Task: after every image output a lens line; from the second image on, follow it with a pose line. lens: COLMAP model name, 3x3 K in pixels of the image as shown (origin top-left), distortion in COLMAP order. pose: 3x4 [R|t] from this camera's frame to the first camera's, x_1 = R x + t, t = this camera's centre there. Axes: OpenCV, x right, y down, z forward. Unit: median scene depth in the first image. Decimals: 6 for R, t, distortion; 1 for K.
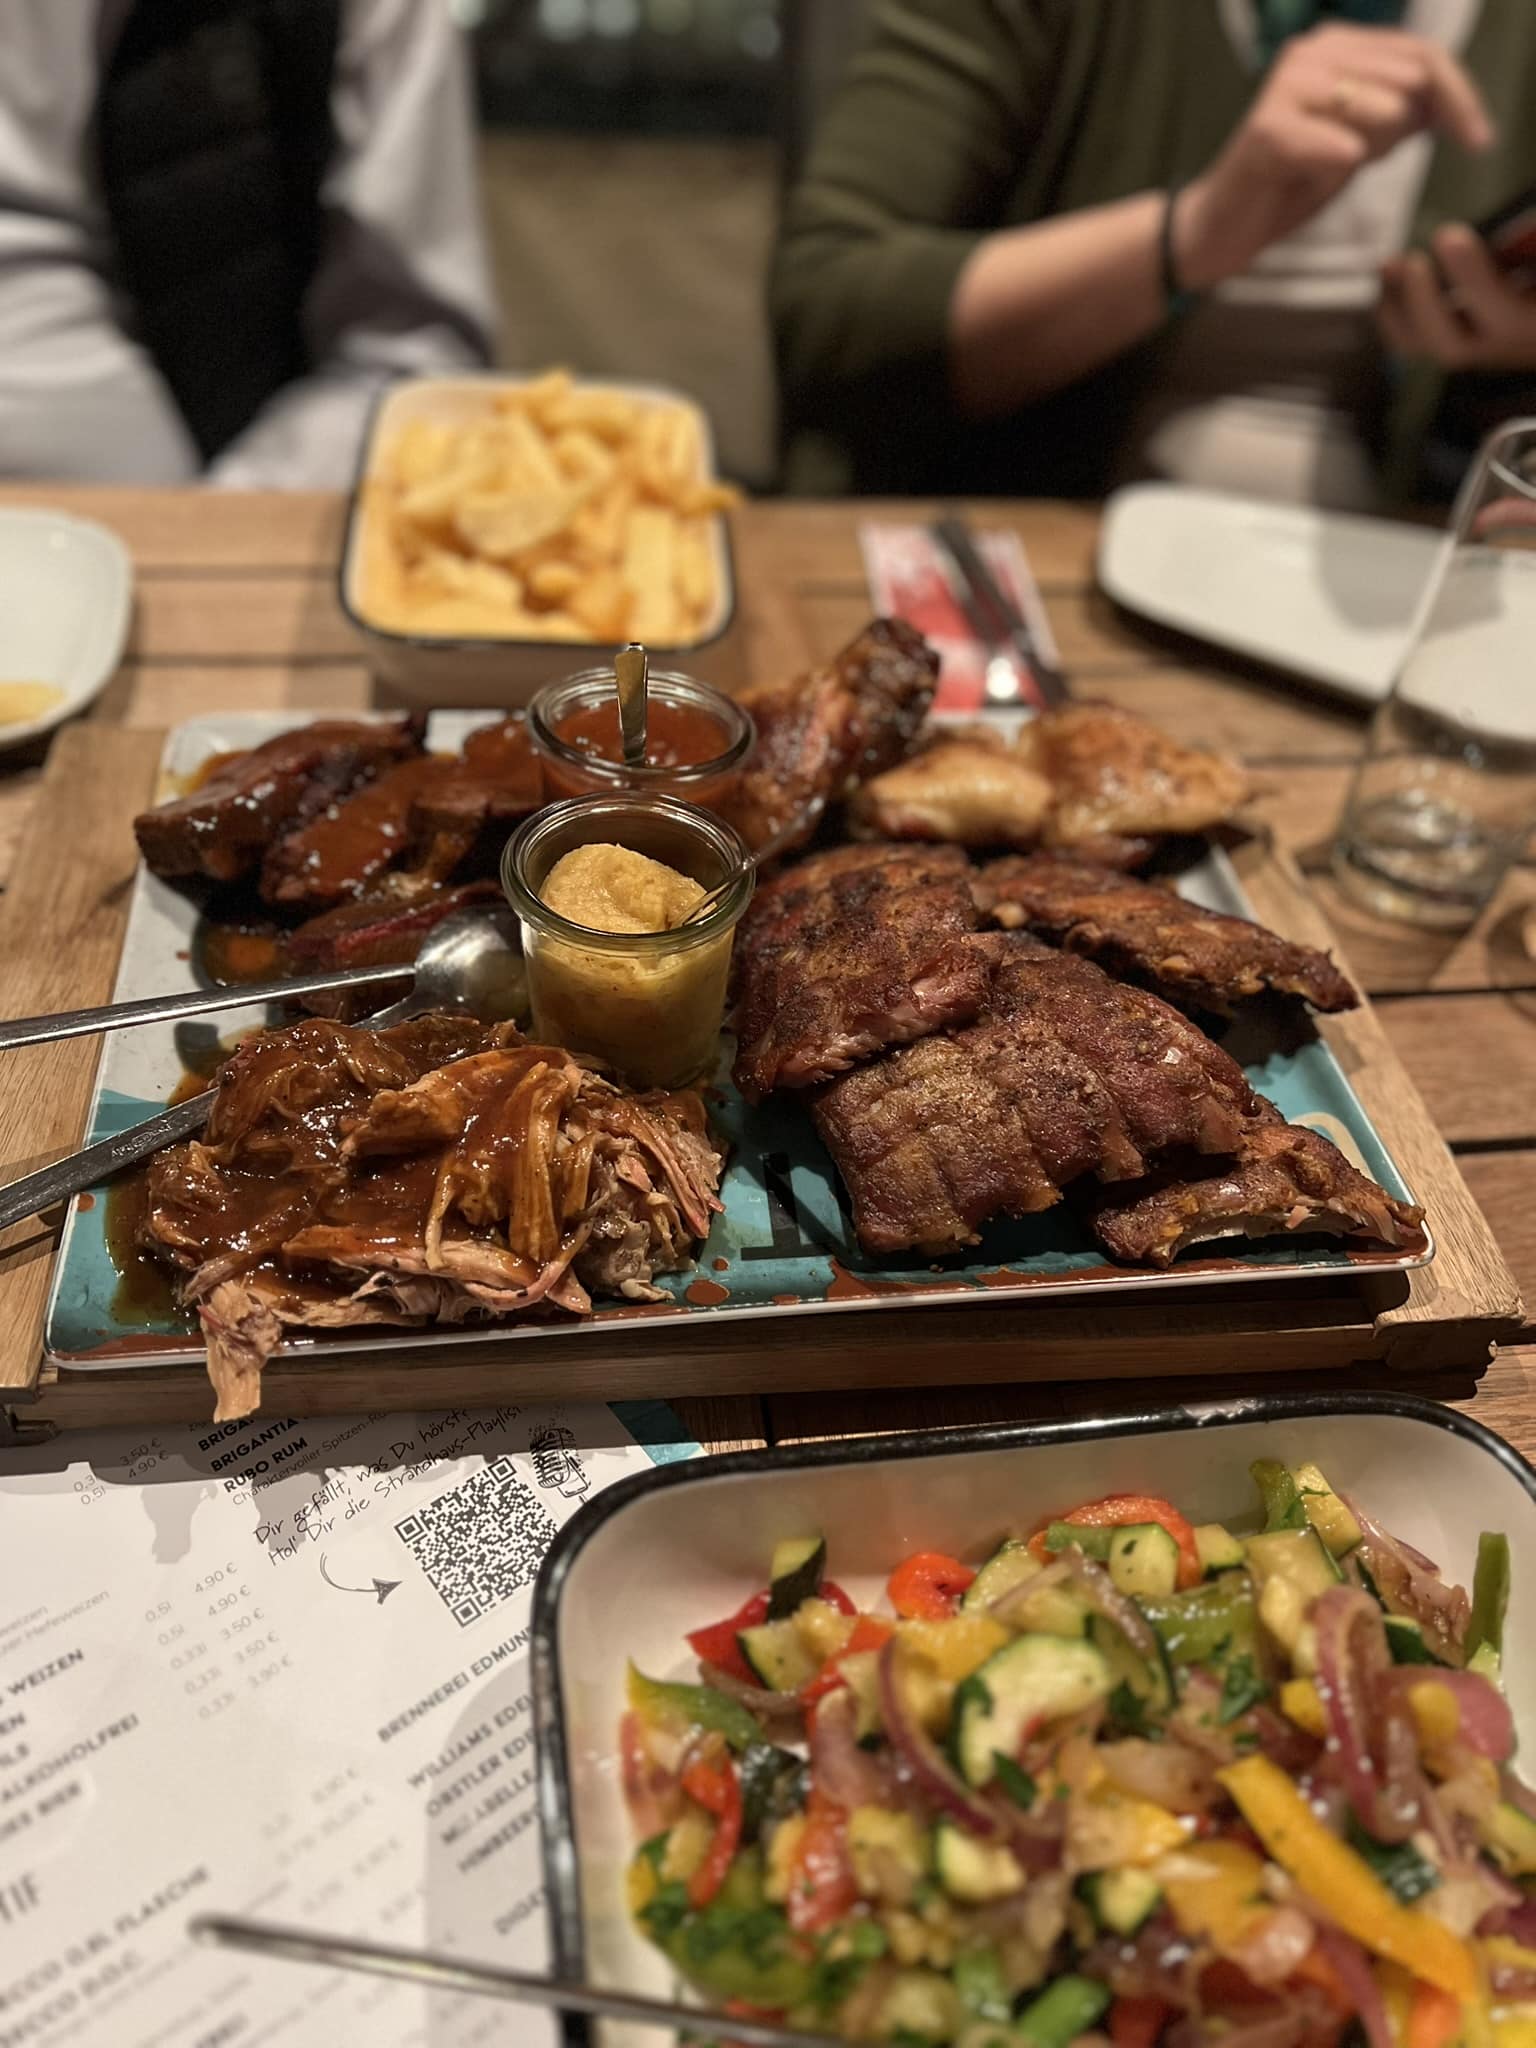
lens RADIAL K [[1563.0, 0, 760.5], [0, 1563.0, 1024.5], [0, 0, 1]] dist [0.059420, -0.098964]
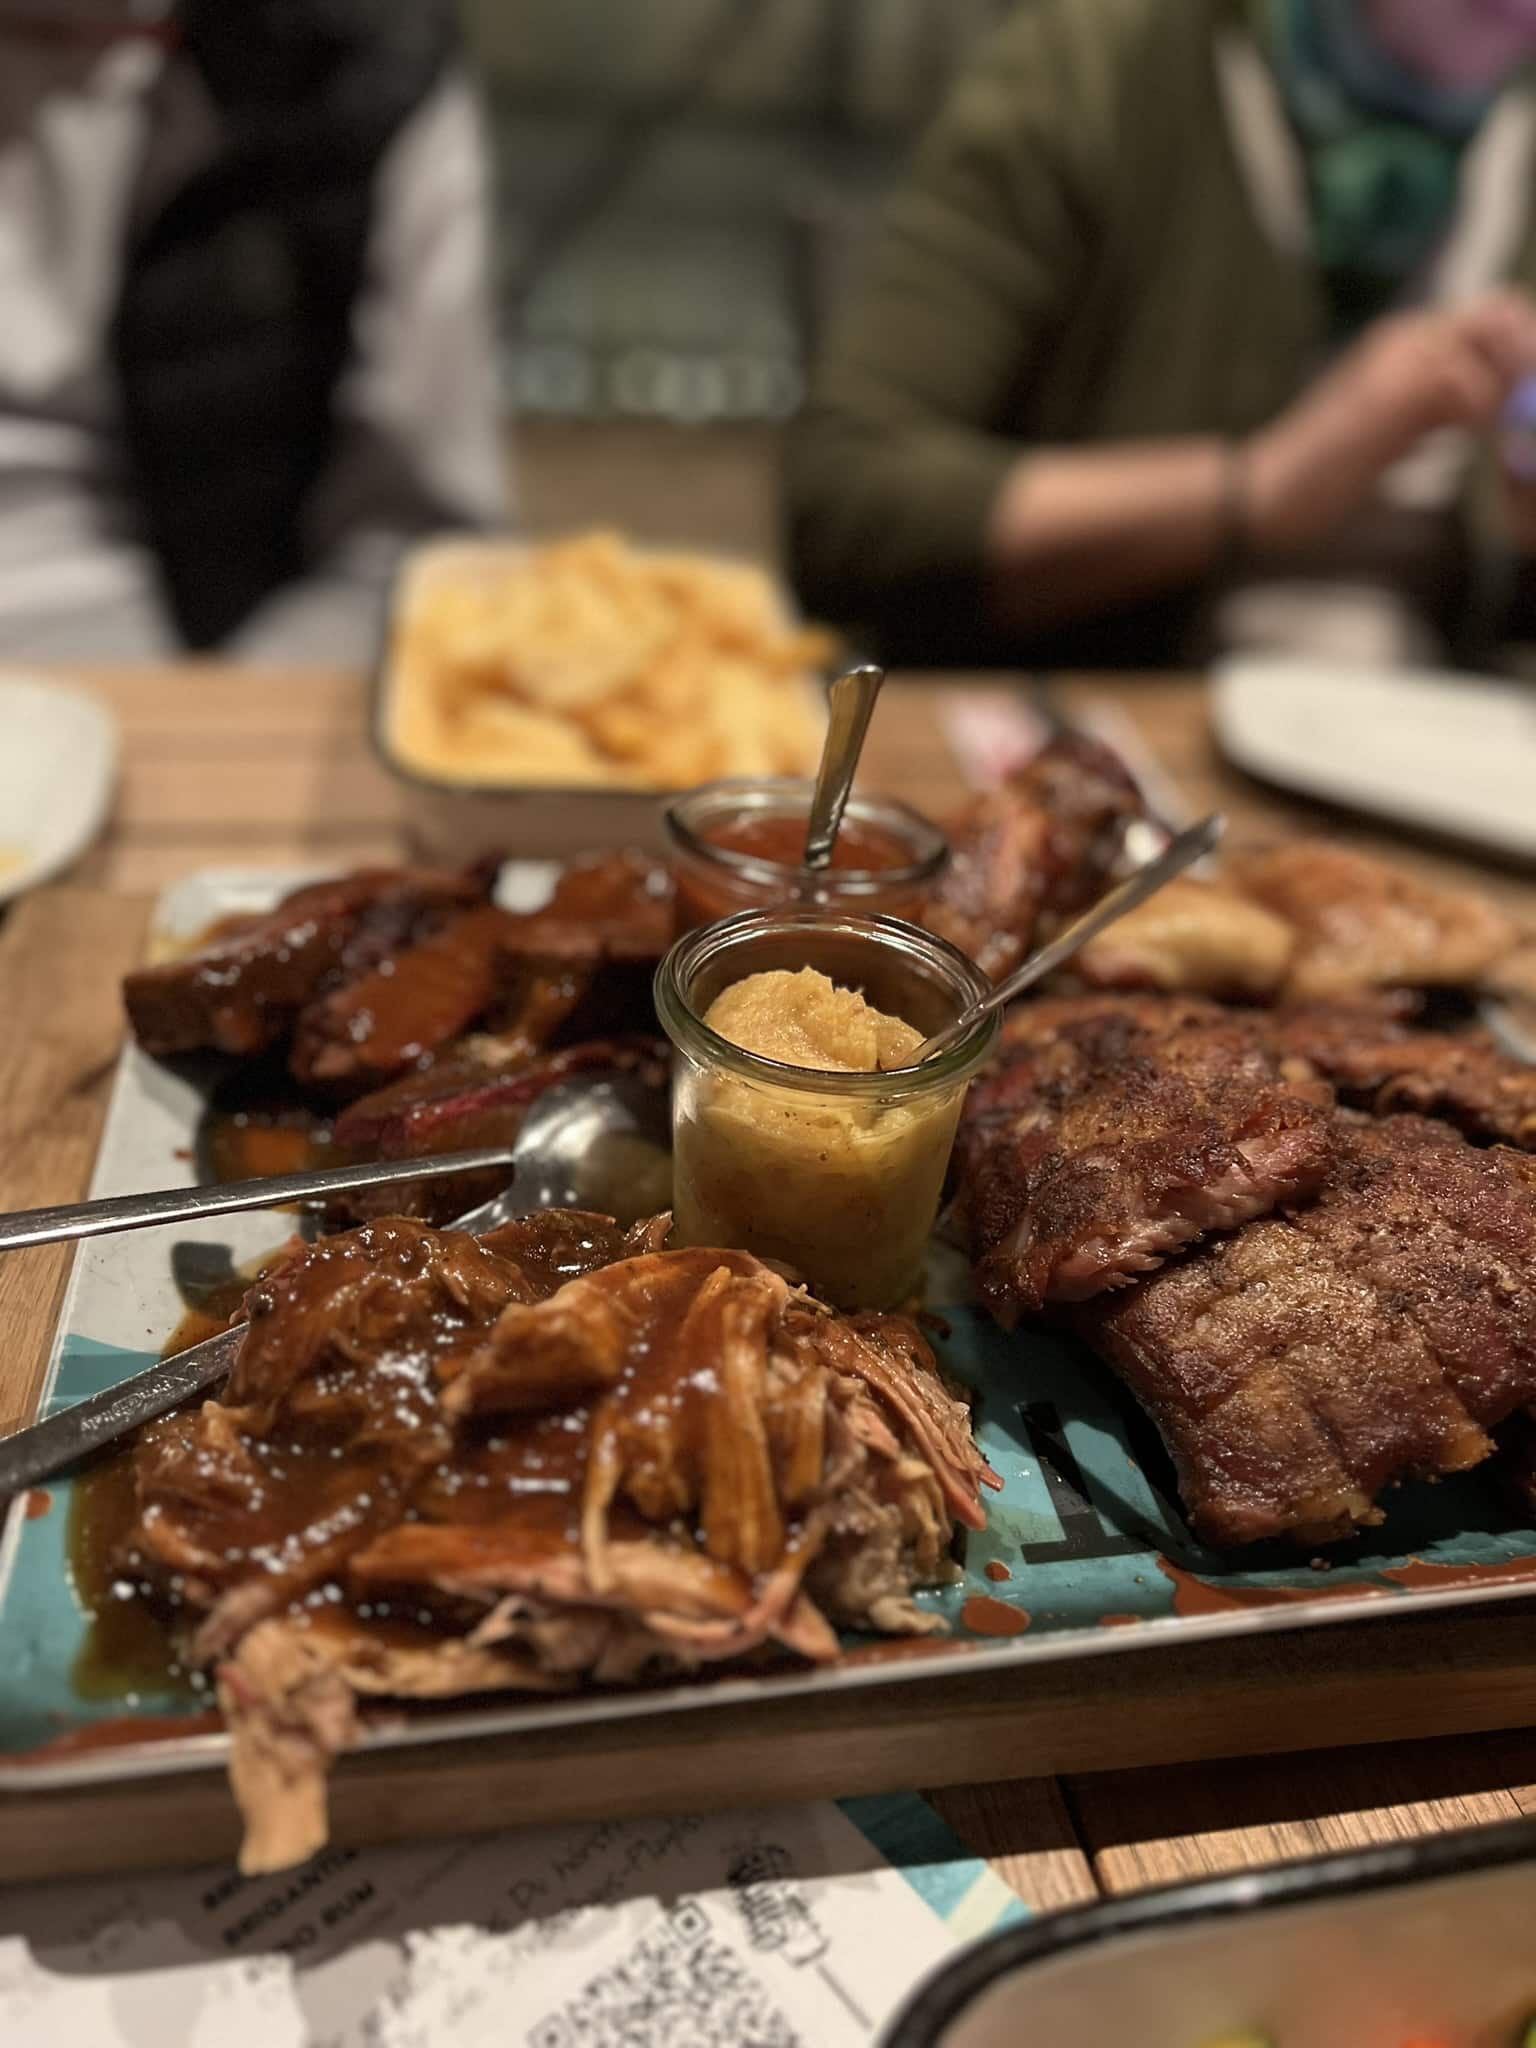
lens RADIAL K [[1574.8, 0, 768.0], [0, 1574.8, 1024.0], [0, 0, 1]] dist [0.060382, -0.093477]
pose [[0.998864, -0.022601, 0.041954, -0.147364], [0.029938, 0.982573, -0.183448, 0.046738], [-0.037076, 0.184495, 0.982134, 0.300561]]
